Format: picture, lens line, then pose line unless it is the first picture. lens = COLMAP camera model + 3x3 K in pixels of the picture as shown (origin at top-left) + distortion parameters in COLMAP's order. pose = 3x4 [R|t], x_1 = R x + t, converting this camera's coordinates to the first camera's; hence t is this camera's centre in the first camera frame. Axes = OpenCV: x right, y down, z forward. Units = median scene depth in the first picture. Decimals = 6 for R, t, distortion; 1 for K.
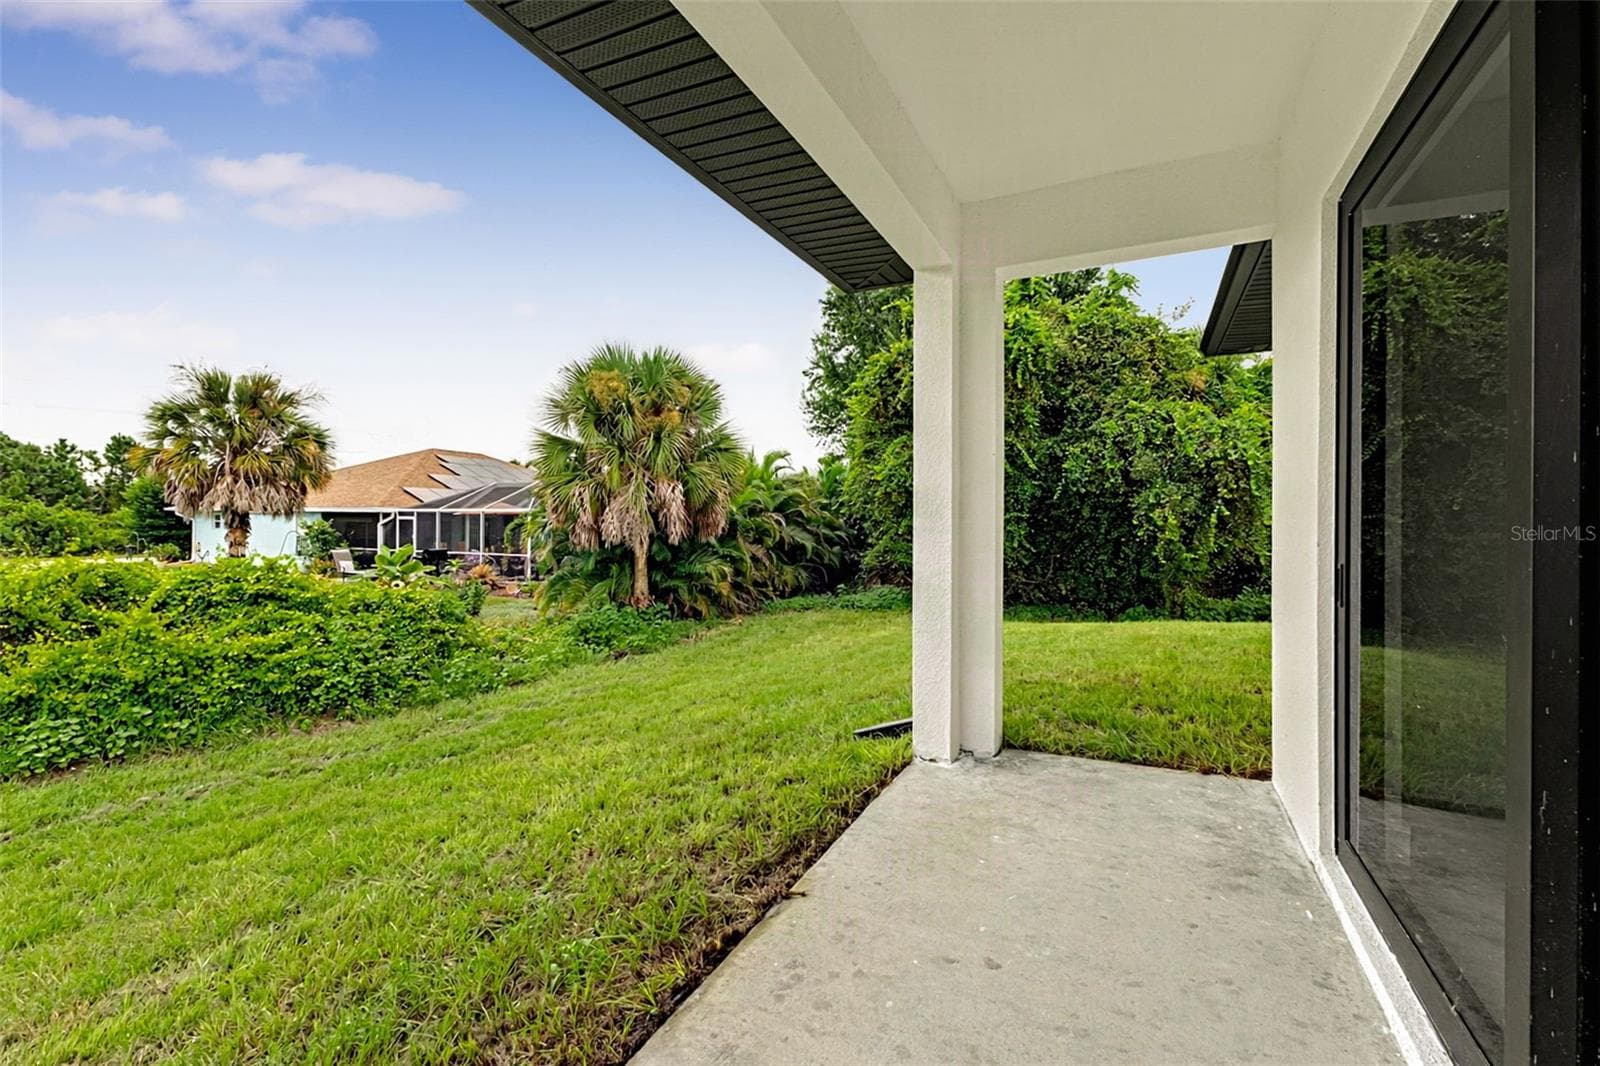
lens RADIAL K [[737.4, 0, 800.0], [0, 737.4, 533.0], [0, 0, 1]] dist [0.000689, -0.000033]
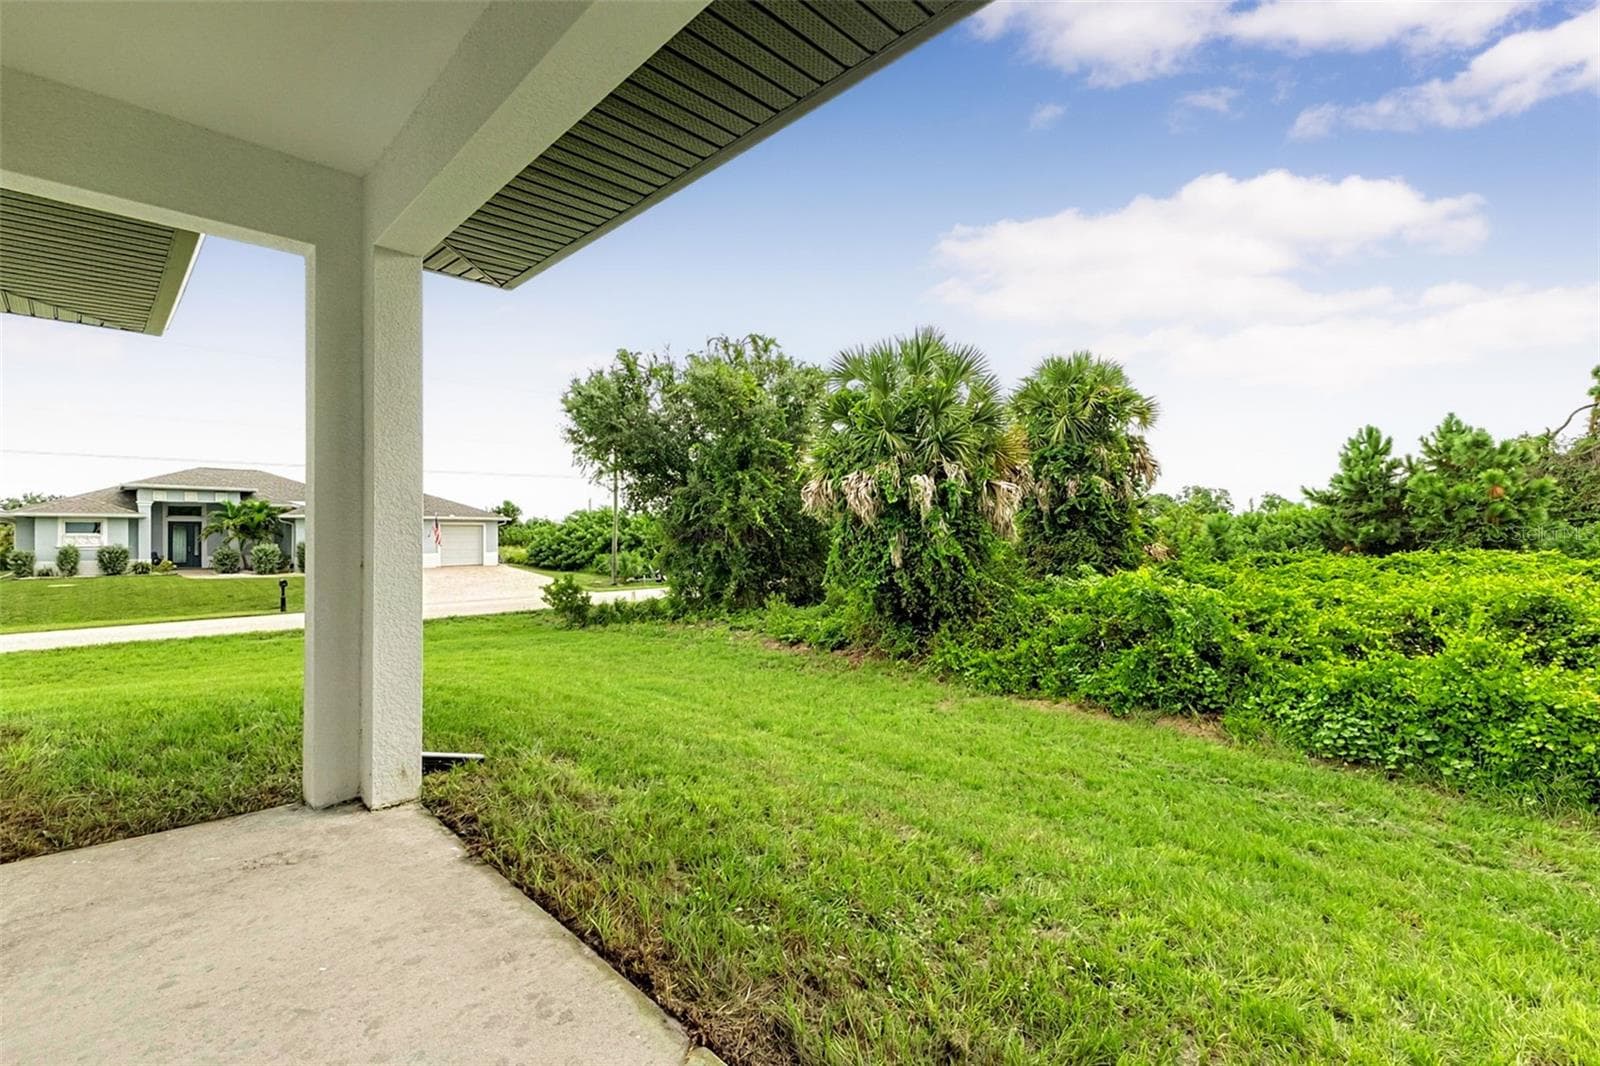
lens RADIAL K [[688.1, 0, 800.0], [0, 688.1, 533.0], [0, 0, 1]] dist [0.007904, 0.000122]
pose [[-0.348395, -0.009315, -0.937301, 0.311397], [-0.017845, 0.999835, -0.003304, -0.007796], [0.937178, 0.015575, -0.348504, 0.694546]]
